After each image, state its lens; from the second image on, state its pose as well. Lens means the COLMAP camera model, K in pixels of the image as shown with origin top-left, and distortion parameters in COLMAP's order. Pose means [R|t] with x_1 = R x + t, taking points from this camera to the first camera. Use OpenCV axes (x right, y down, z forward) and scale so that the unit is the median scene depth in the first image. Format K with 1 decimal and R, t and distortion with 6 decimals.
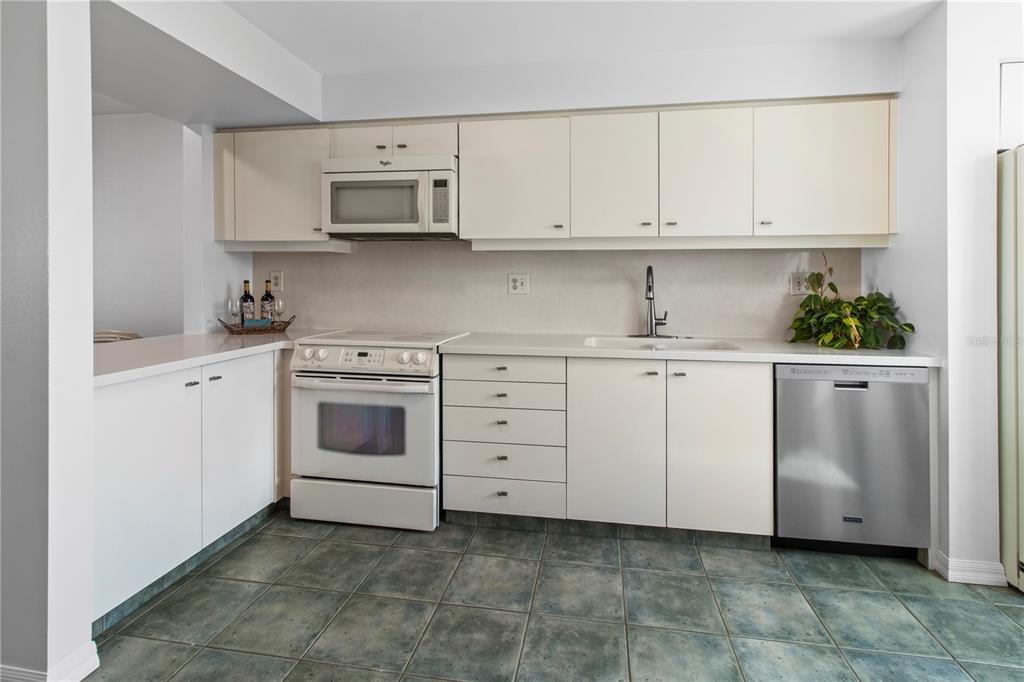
lens RADIAL K [[488.3, 0, 526.1], [0, 488.3, 281.7], [0, 0, 1]] dist [0.001716, -0.000025]
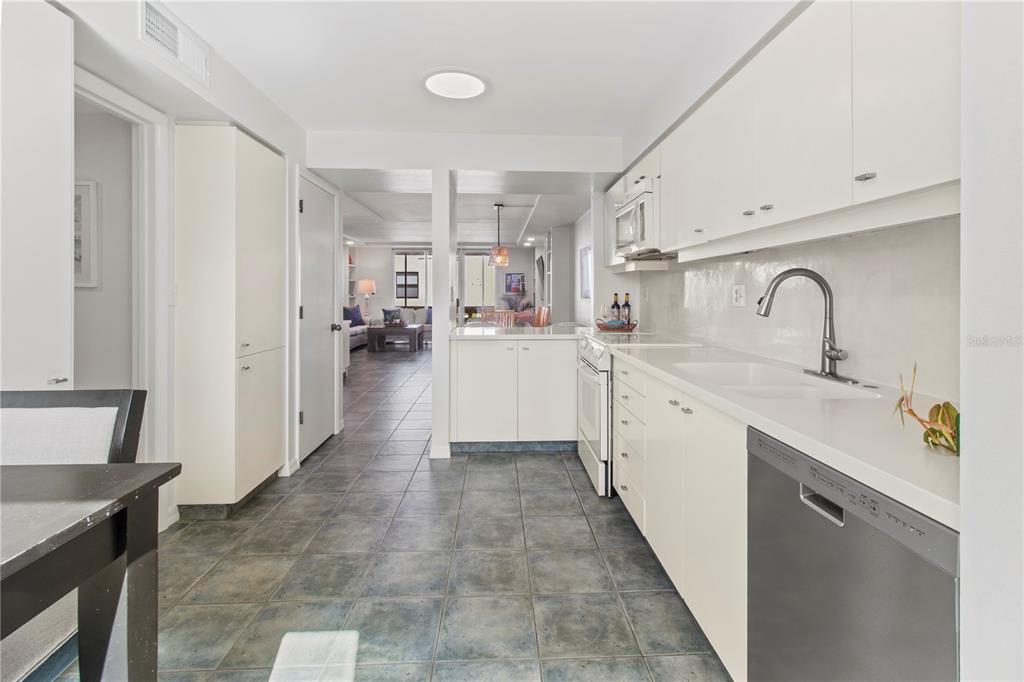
lens RADIAL K [[488.3, 0, 521.6], [0, 488.3, 294.9], [0, 0, 1]] dist [0.001716, -0.000025]
pose [[0.206808, -0.003797, -0.978374, 0.992489], [0.001440, 0.999993, -0.003577, 0.008170], [0.978381, -0.000669, 0.206812, 0.564849]]
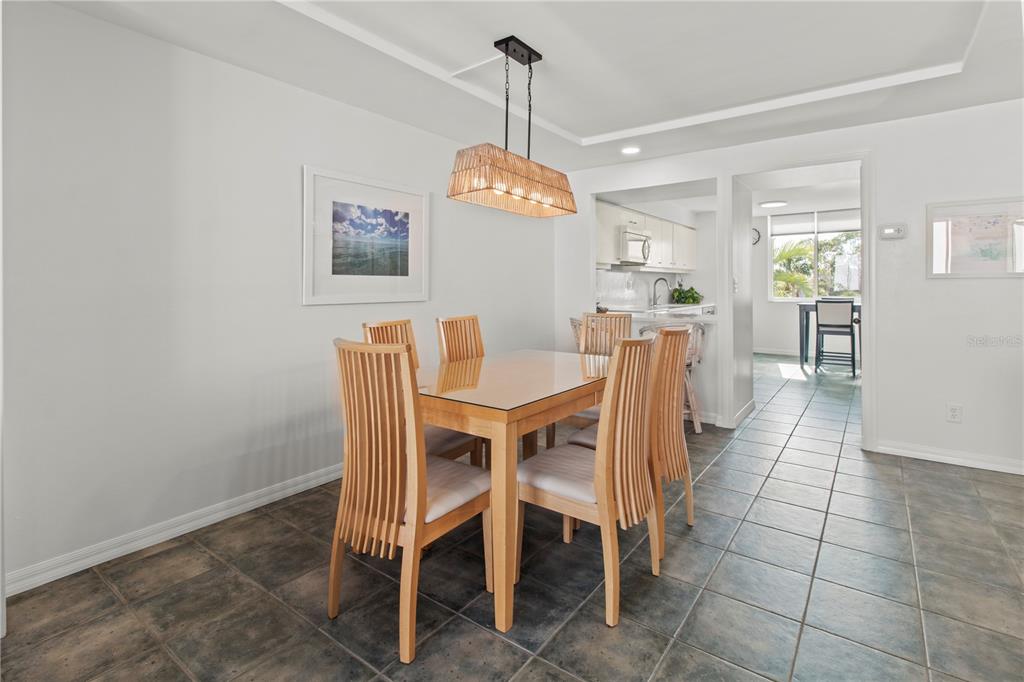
lens RADIAL K [[488.3, 0, 520.3], [0, 488.3, 287.4], [0, 0, 1]] dist [0.001716, -0.000025]
pose [[0.456001, -0.011572, 0.889904, -2.926478], [0.006107, 0.999933, 0.009874, -0.016378], [-0.889958, 0.000932, 0.456041, 0.546039]]
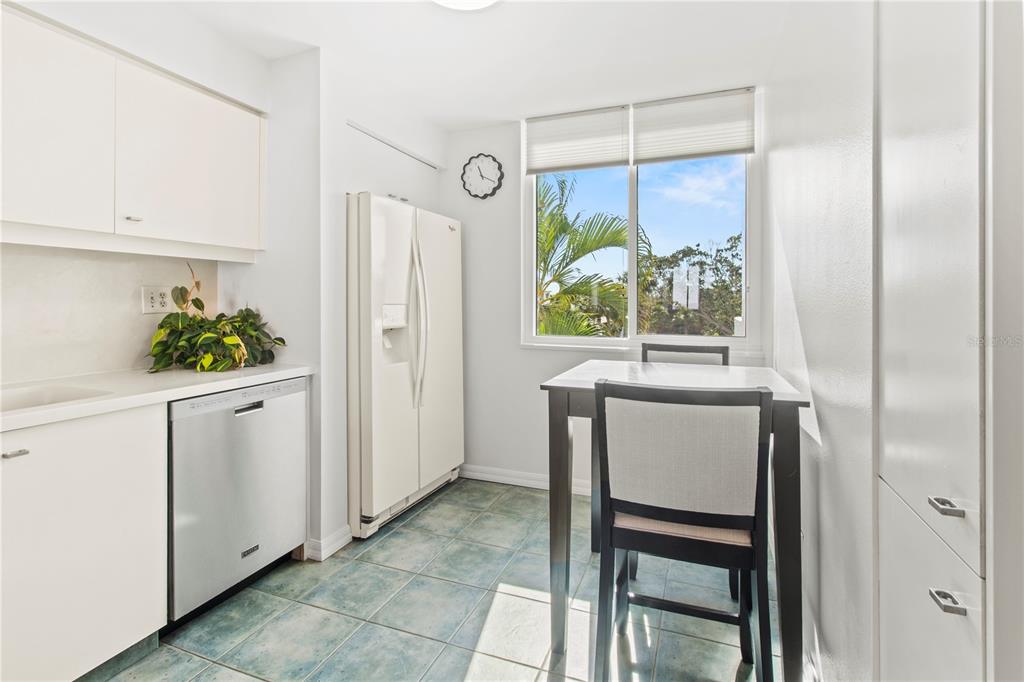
lens RADIAL K [[488.3, 0, 520.5], [0, 488.3, 296.4], [0, 0, 1]] dist [0.001716, -0.000025]
pose [[0.202017, 0.003816, 0.979375, -0.136729], [-0.006289, 0.999977, -0.002600, -0.003107], [-0.979362, -0.005634, 0.202036, 0.279523]]
